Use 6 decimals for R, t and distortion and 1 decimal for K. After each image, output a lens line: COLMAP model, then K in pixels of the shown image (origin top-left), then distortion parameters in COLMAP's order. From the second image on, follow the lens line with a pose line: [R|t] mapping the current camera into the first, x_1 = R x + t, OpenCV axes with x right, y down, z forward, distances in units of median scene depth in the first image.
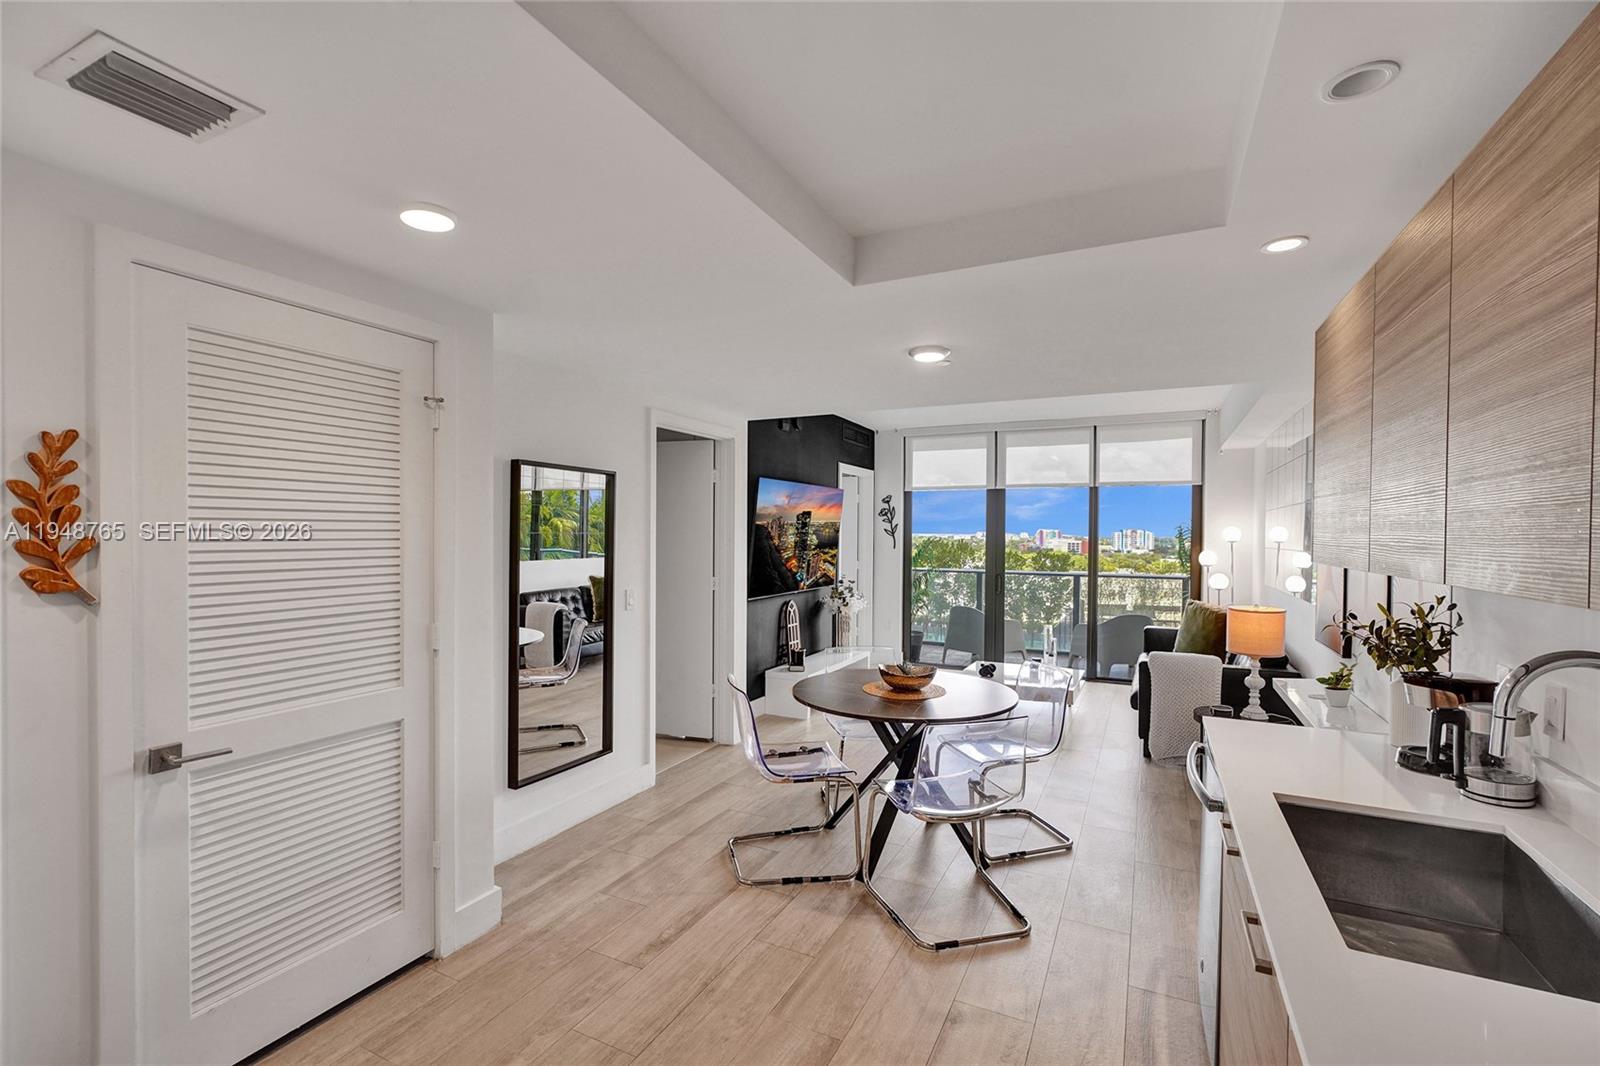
lens RADIAL K [[704.8, 0, 797.0], [0, 704.8, 539.3], [0, 0, 1]] dist [0.000382, 0.001045]
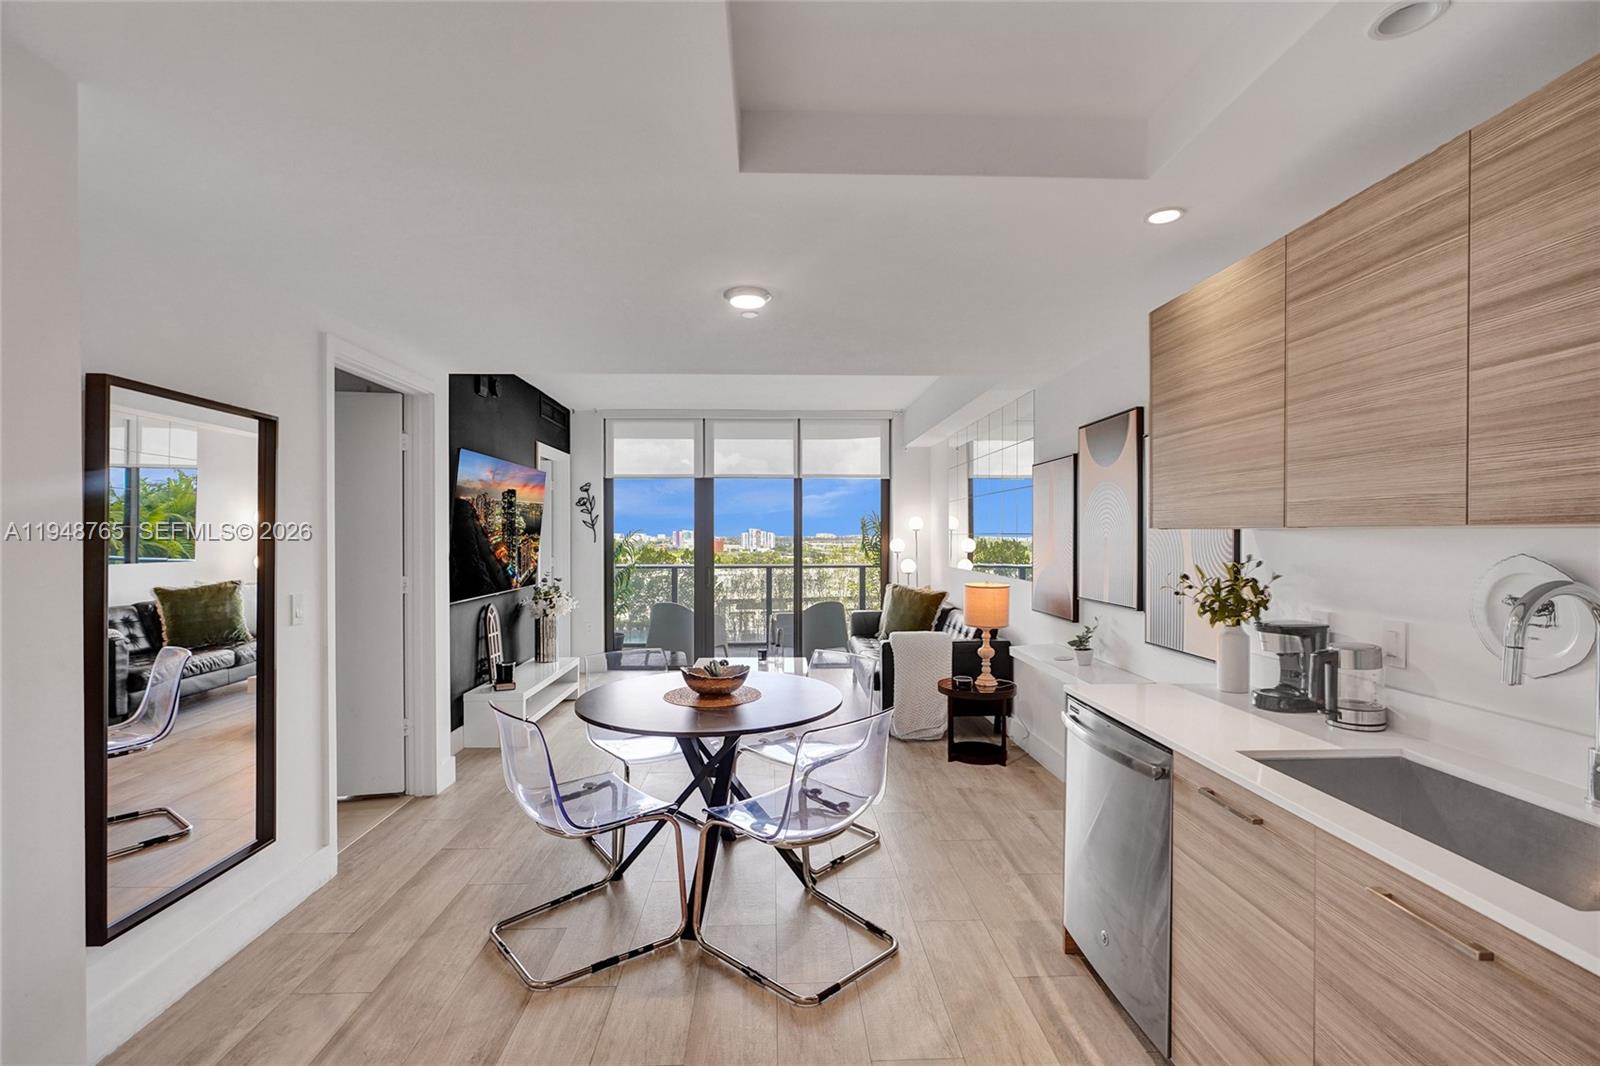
lens RADIAL K [[710.8, 0, 794.8], [0, 710.8, 536.1], [0, 0, 1]] dist [0.000135, 0.001307]
pose [[0.881346, -0.009700, 0.472372, -0.152814], [0.012347, 0.999921, -0.002504, 0.024993], [-0.472310, 0.008039, 0.881396, 0.190526]]
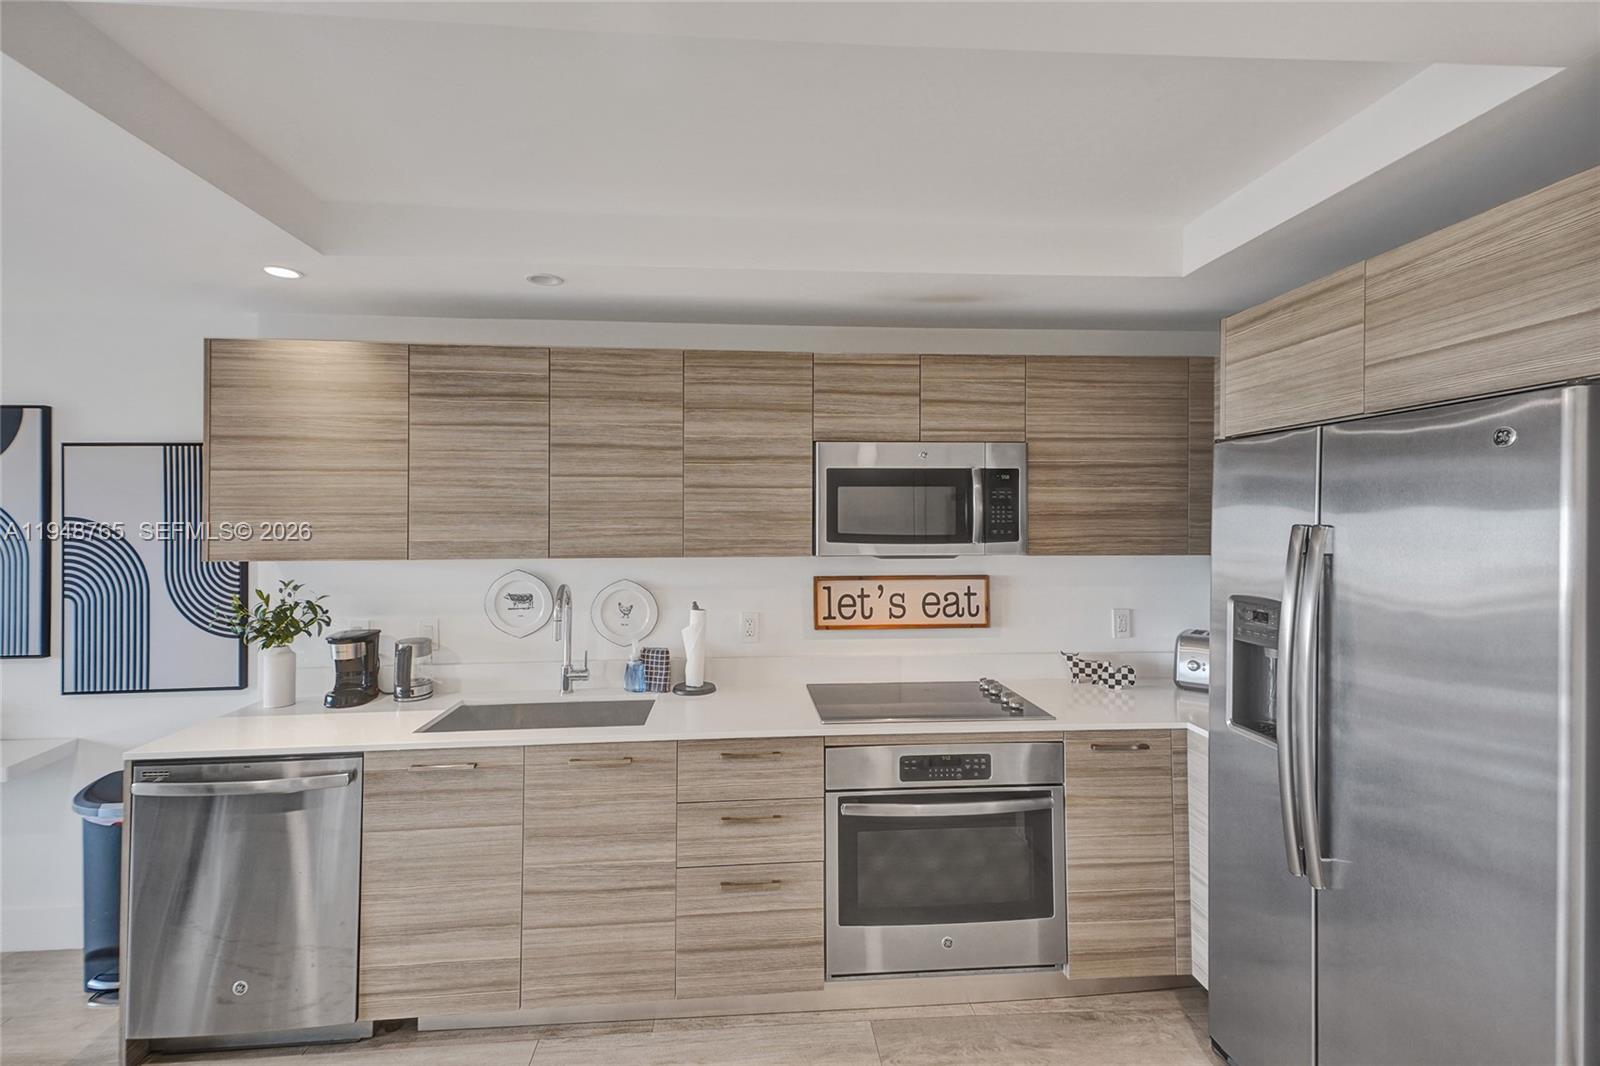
lens RADIAL K [[719.5, 0, 797.5], [0, 719.5, 511.7], [0, 0, 1]] dist [0.037201, -0.000007]
pose [[-0.513676, 0.003977, 0.857975, -0.390395], [0.008482, 0.999964, 0.000443, -0.020222], [-0.857942, 0.007505, -0.513692, 0.499202]]
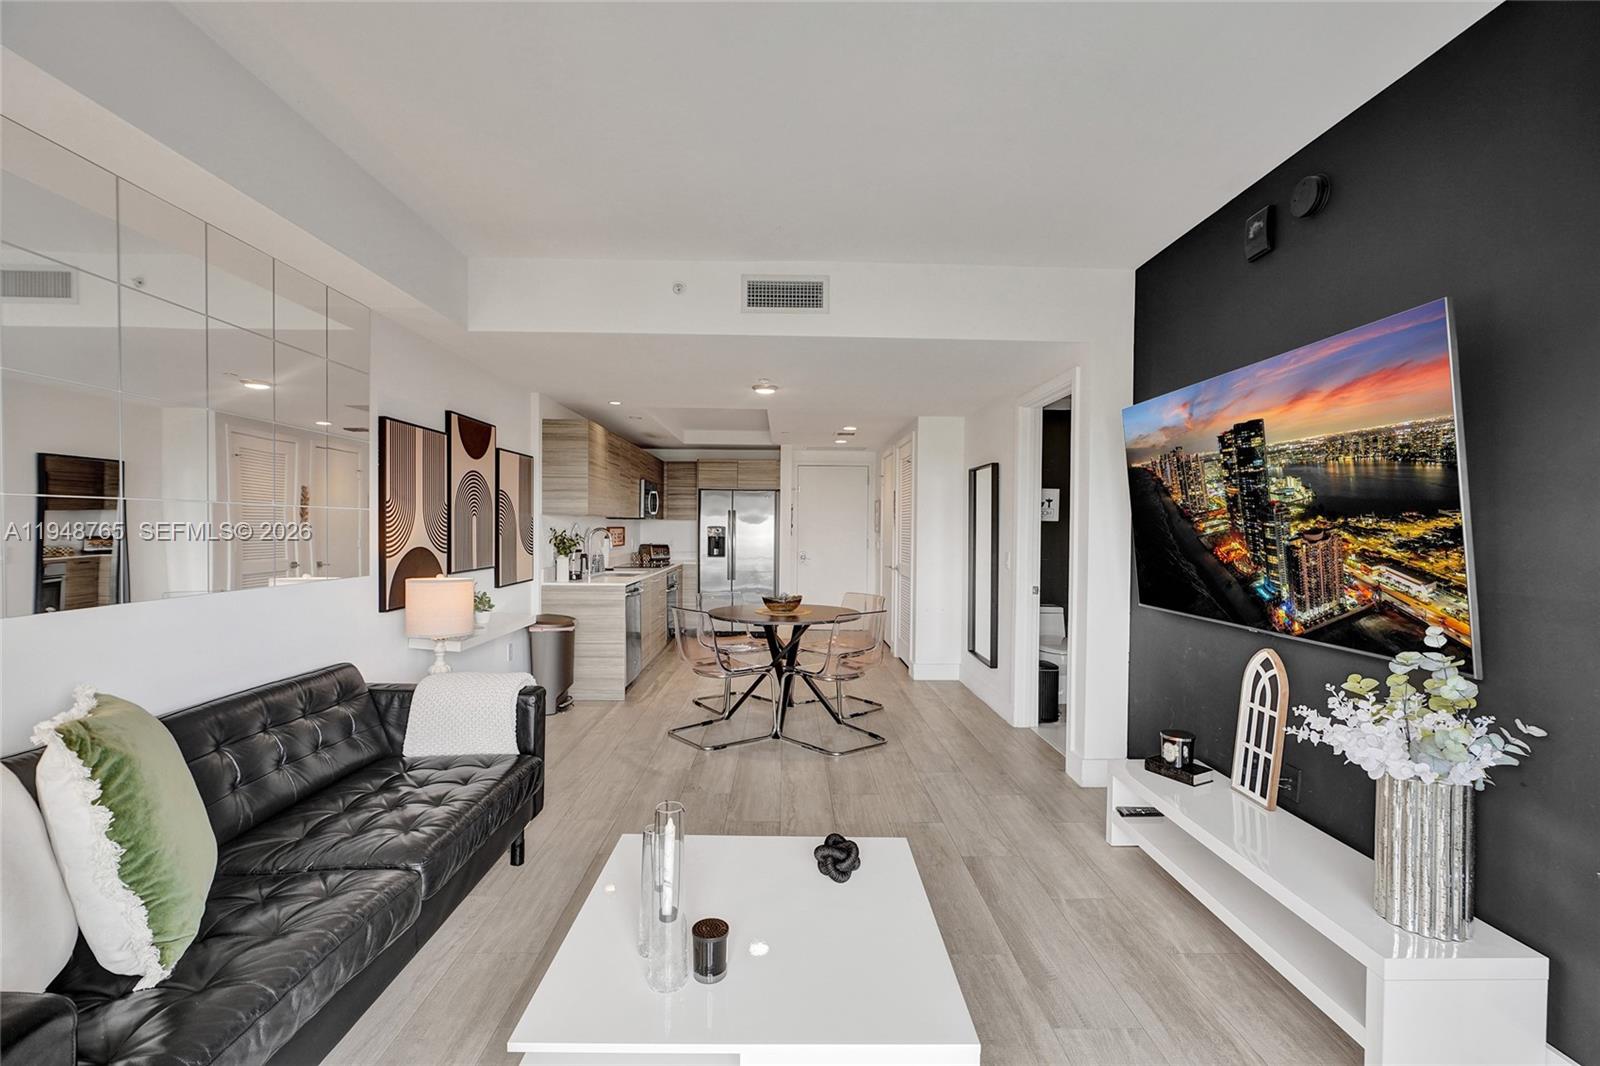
lens RADIAL K [[695.3, 0, 793.9], [0, 695.3, 538.0], [0, 0, 1]] dist [0.039785, -0.014727]
pose [[-0.890304, -0.006533, -0.455321, 0.729213], [-0.019597, 0.999520, 0.023977, 0.024988], [0.454946, 0.030269, -0.890005, 2.122674]]
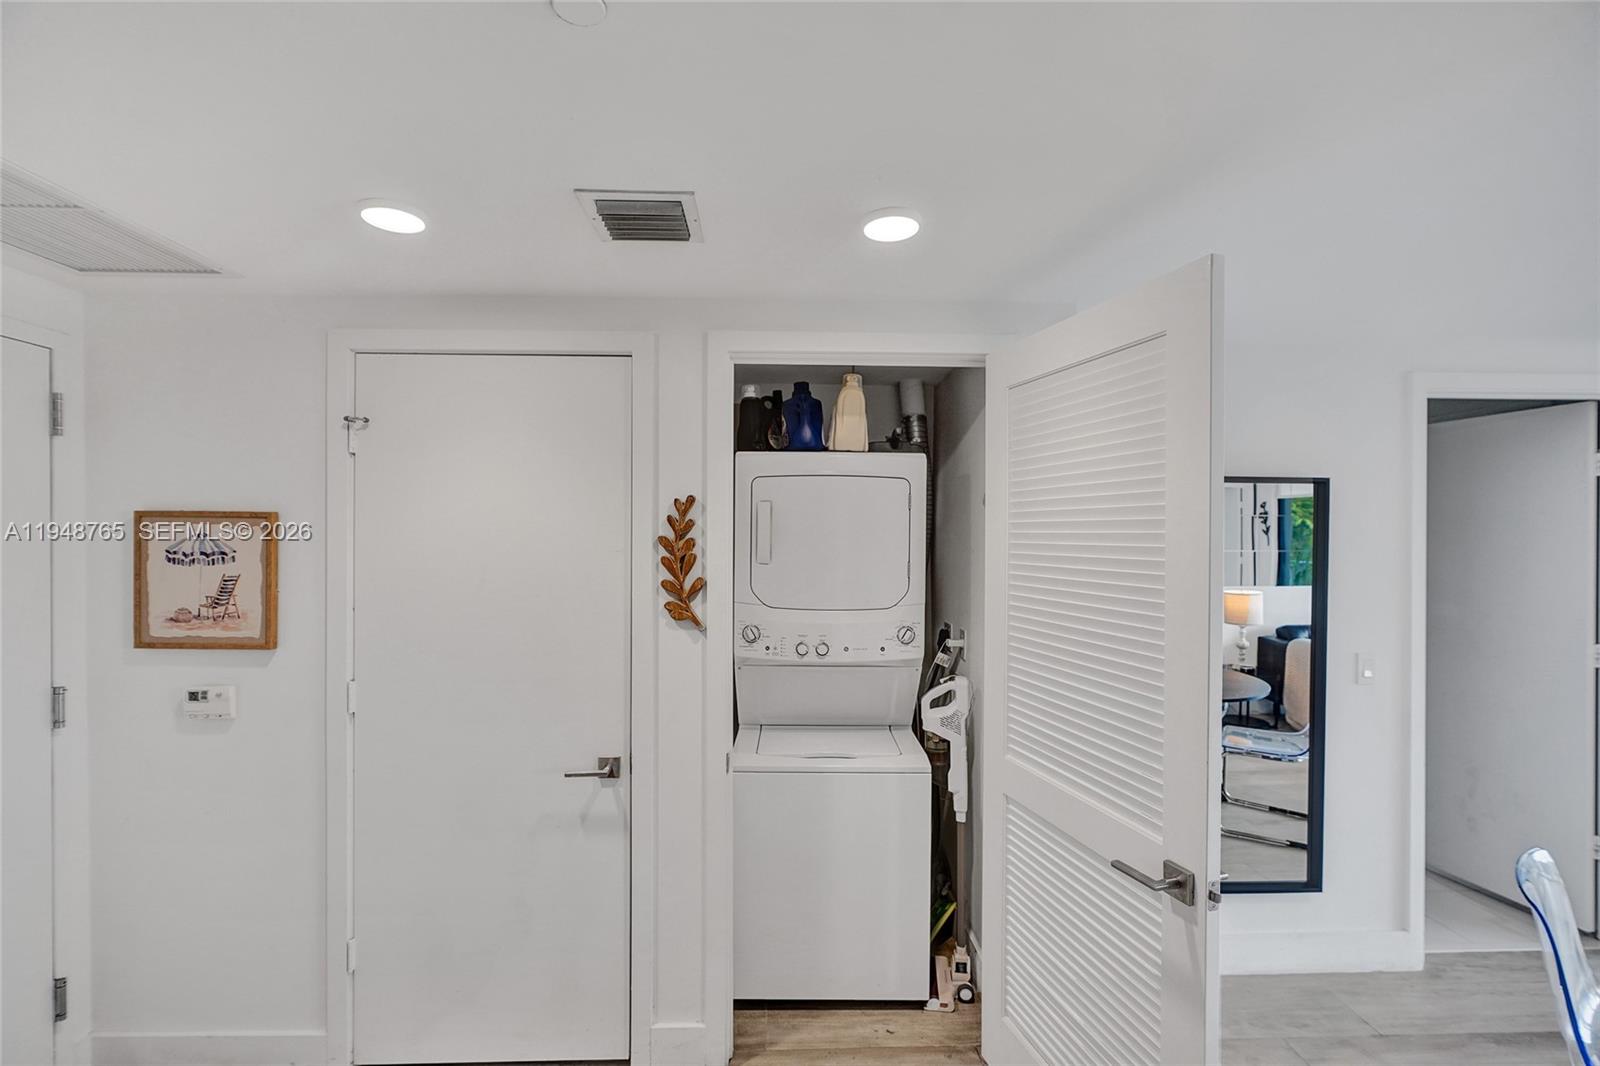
lens RADIAL K [[704.8, 0, 797.0], [0, 704.8, 539.3], [0, 0, 1]] dist [0.000382, 0.001045]
pose [[0.475997, 0.002694, -0.879443, 0.096979], [-0.008348, 0.999964, -0.001455, -0.033056], [0.879407, 0.008034, 0.476002, 0.244845]]
